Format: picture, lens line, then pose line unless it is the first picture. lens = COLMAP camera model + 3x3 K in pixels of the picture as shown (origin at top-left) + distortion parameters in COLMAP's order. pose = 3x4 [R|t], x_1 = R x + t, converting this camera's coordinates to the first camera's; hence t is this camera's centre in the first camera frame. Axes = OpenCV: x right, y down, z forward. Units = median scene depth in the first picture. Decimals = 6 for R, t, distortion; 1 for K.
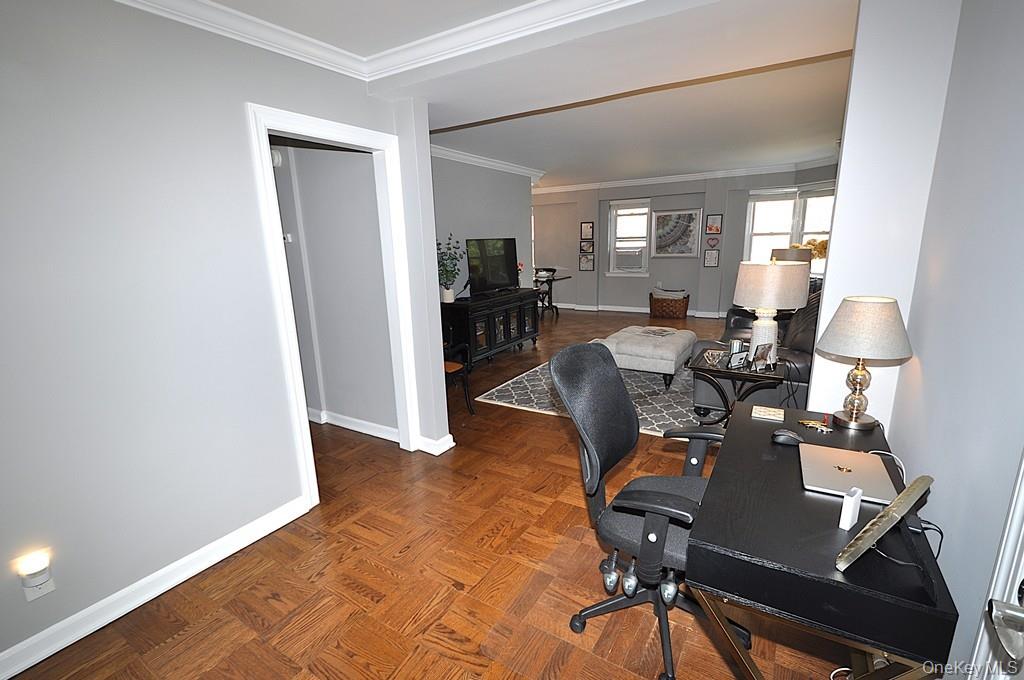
lens RADIAL K [[462.9, 0, 510.0], [0, 462.9, 353.0], [0, 0, 1]] dist [0.008230, 0.000030]
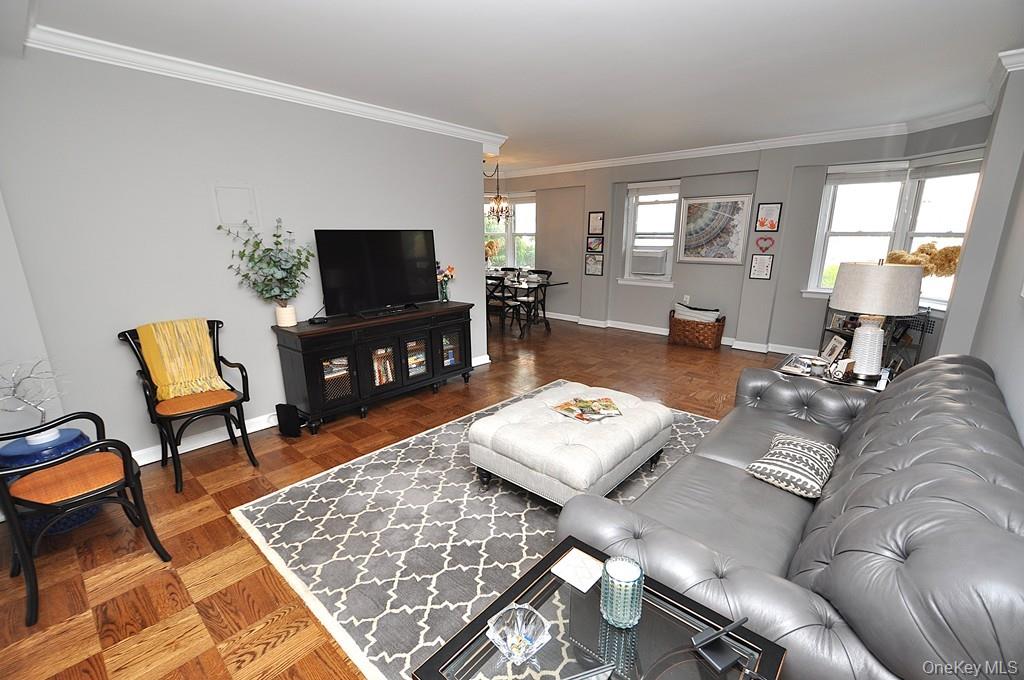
lens RADIAL K [[443.0, 0, 509.2], [0, 443.0, 354.7], [0, 0, 1]] dist [-0.001580, -0.000723]
pose [[0.983744, 0.070402, -0.165198, 0.184151], [-0.065270, 0.997207, 0.036299, -0.073267], [0.167292, -0.024927, 0.985592, 0.284429]]
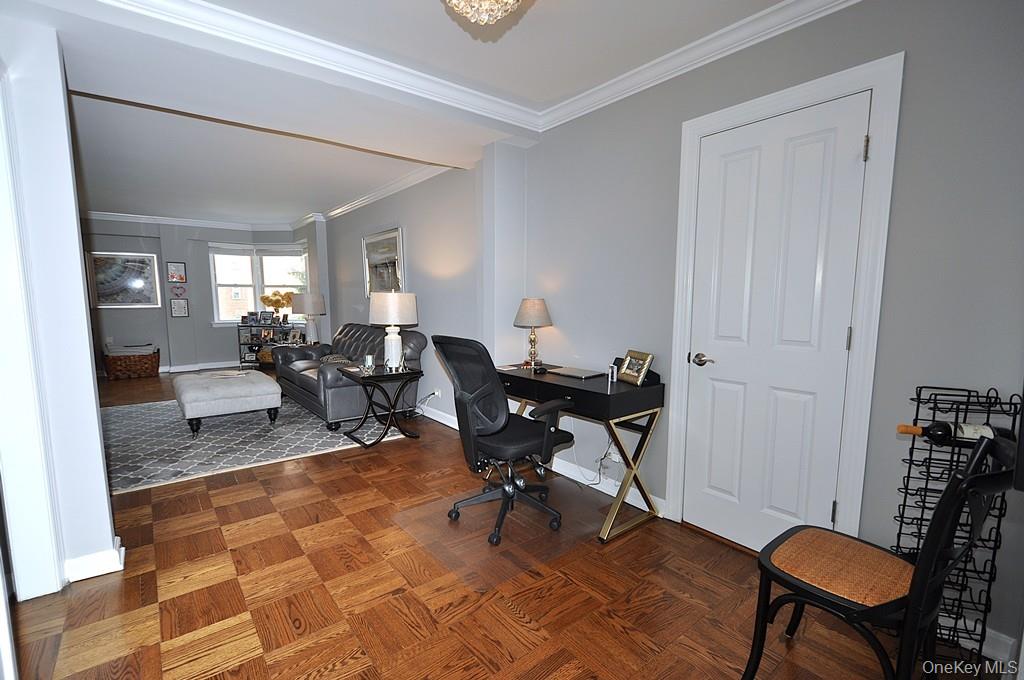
lens RADIAL K [[463.8, 0, 510.8], [0, 463.8, 350.3], [0, 0, 1]] dist [-0.000088, -0.000486]
pose [[0.333812, -0.078915, 0.939330, -0.224709], [0.212499, 0.977139, 0.006576, 0.013781], [-0.918376, 0.197411, 0.342951, 0.088868]]
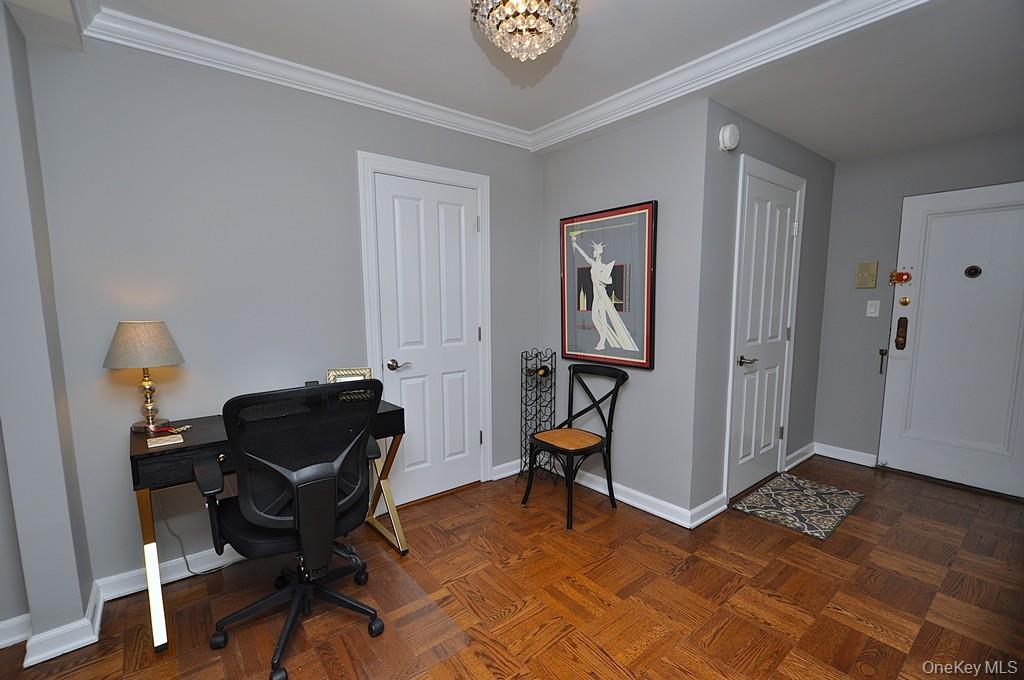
lens RADIAL K [[450.4, 0, 509.8], [0, 450.4, 351.9], [0, 0, 1]] dist [0.003768, -0.000671]
pose [[-0.943167, -0.003598, 0.332299, -0.102337], [0.112457, 0.937491, 0.329339, -0.062895], [-0.312712, 0.347991, -0.883806, 0.346502]]
